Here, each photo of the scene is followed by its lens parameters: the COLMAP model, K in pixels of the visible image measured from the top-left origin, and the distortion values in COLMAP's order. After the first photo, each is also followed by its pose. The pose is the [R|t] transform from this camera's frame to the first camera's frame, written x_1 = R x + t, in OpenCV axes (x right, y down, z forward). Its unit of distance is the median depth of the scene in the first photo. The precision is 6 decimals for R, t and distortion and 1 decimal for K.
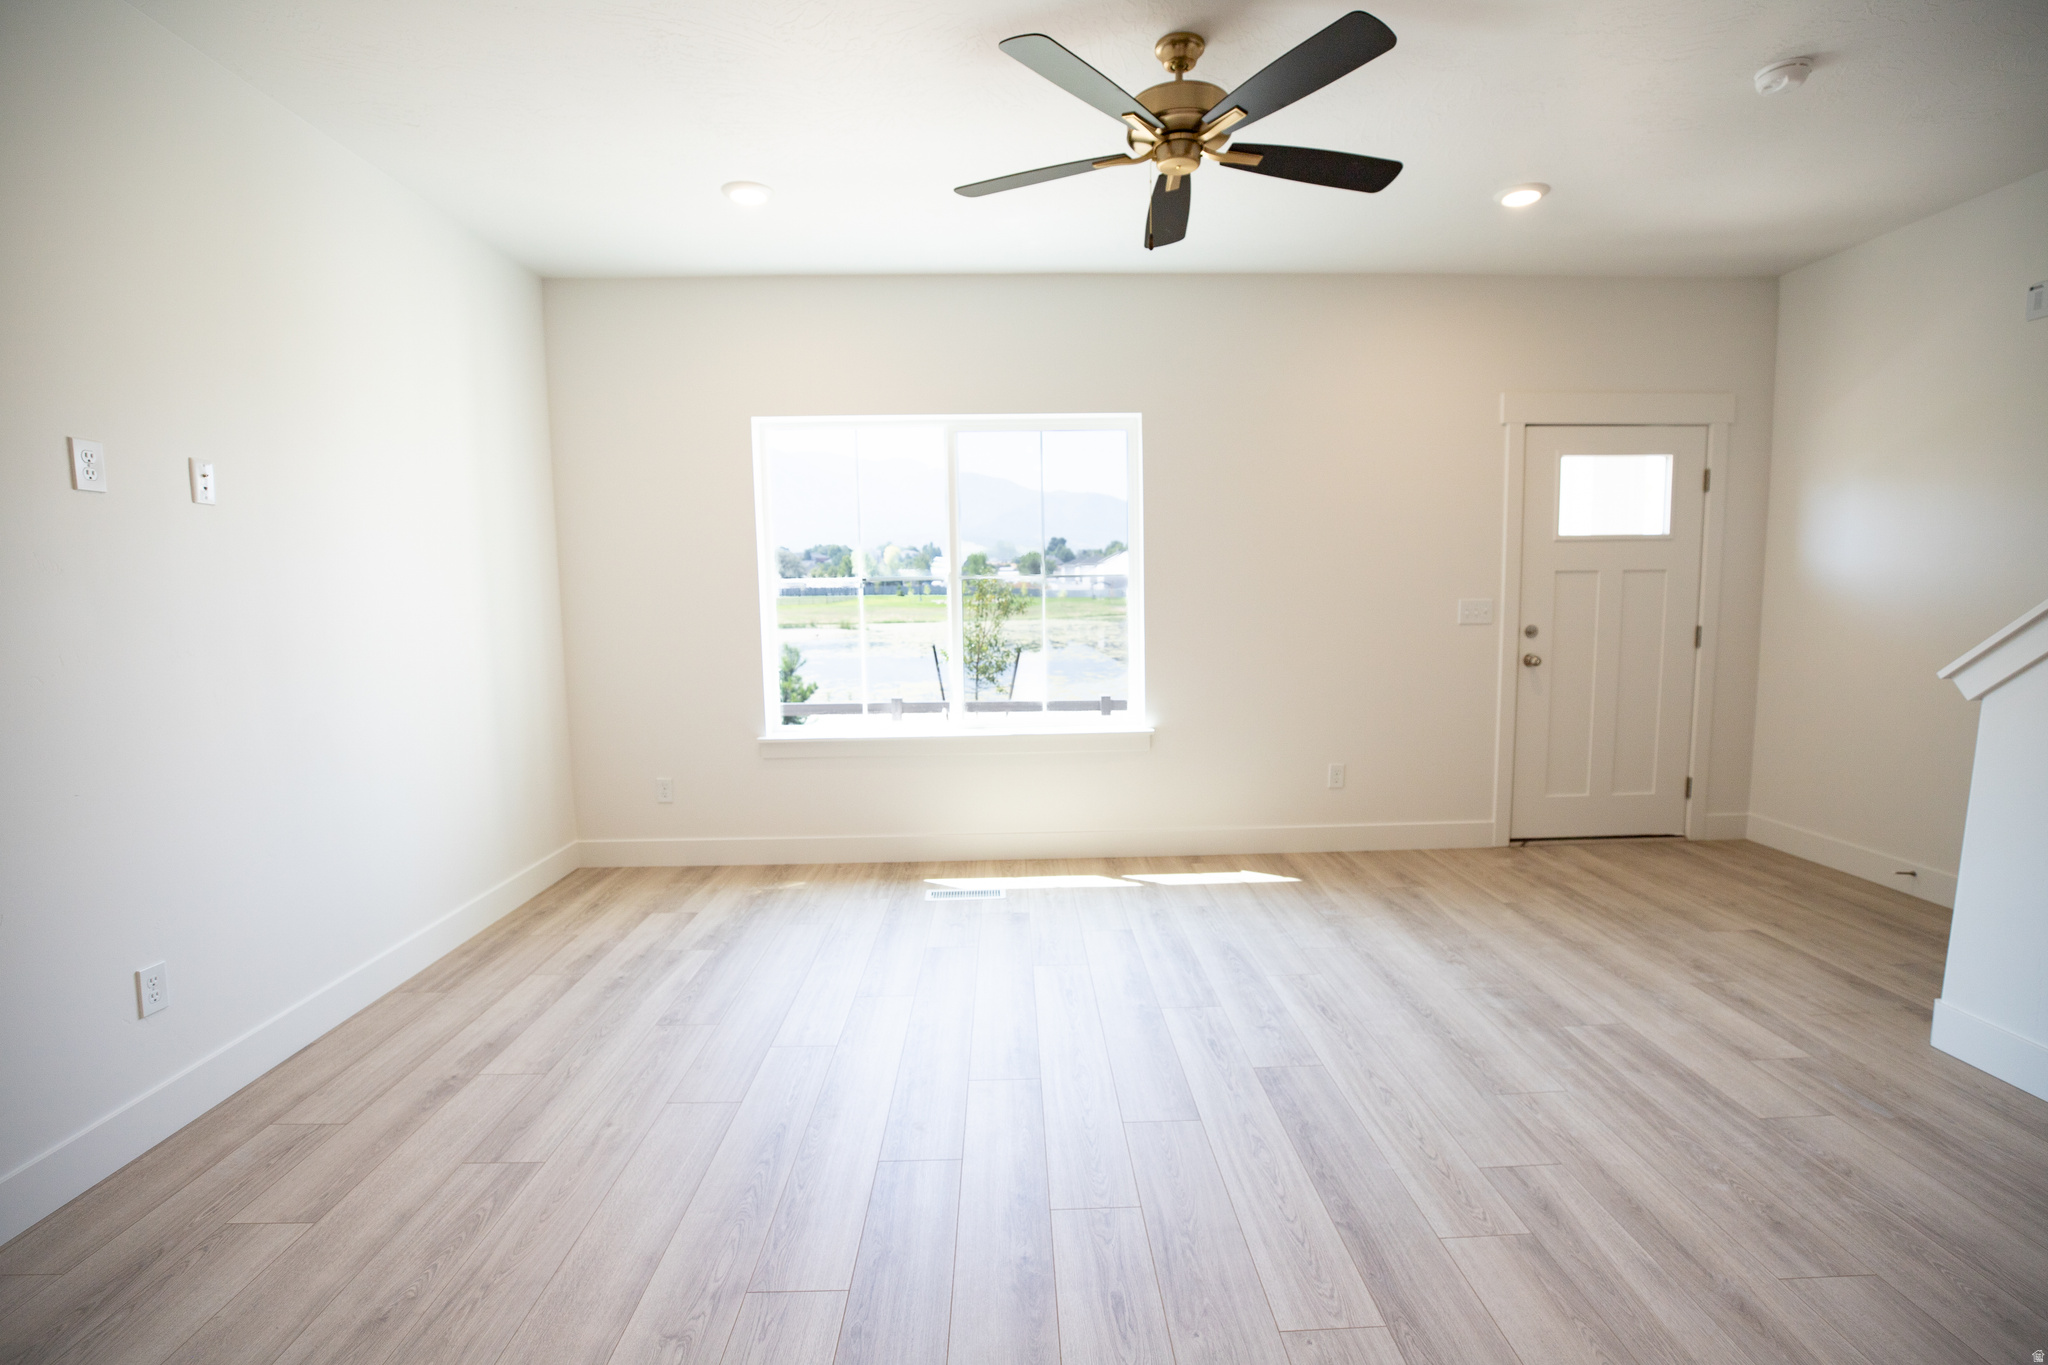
lens RADIAL K [[934.4, 0, 1024.0], [0, 934.4, 682.5], [0, 0, 1]] dist [-0.003491, -0.019916]
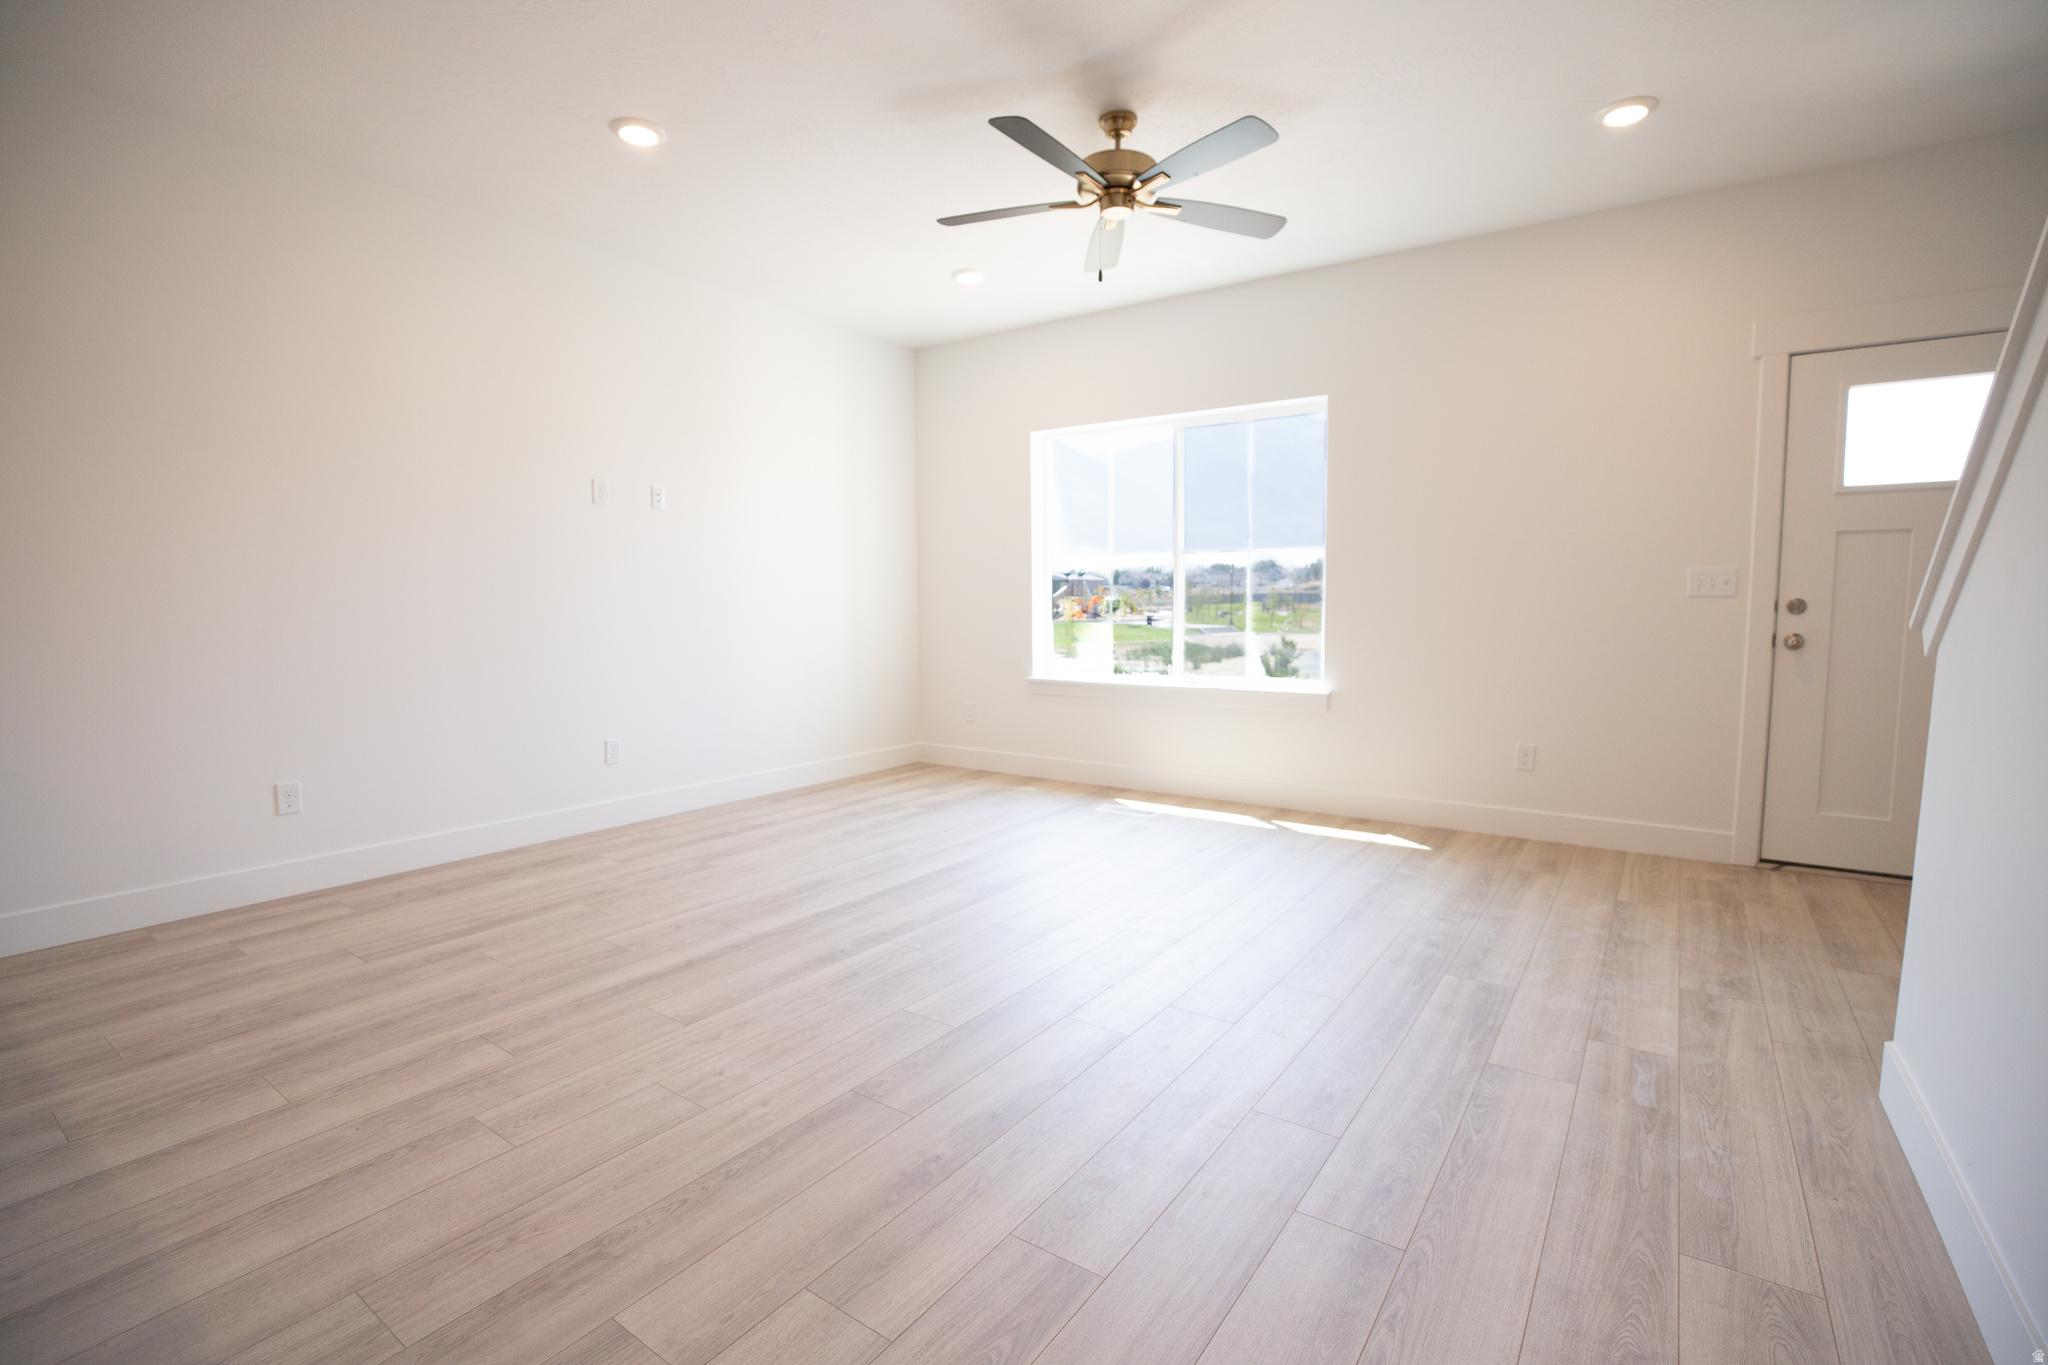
lens RADIAL K [[934.4, 0, 1024.0], [0, 934.4, 682.5], [0, 0, 1]] dist [-0.003491, -0.019916]
pose [[0.796367, 0.065858, -0.601217, 0.570008], [-0.070024, 0.997409, 0.016504, 0.052750], [0.600746, 0.028957, 0.798915, -0.054912]]
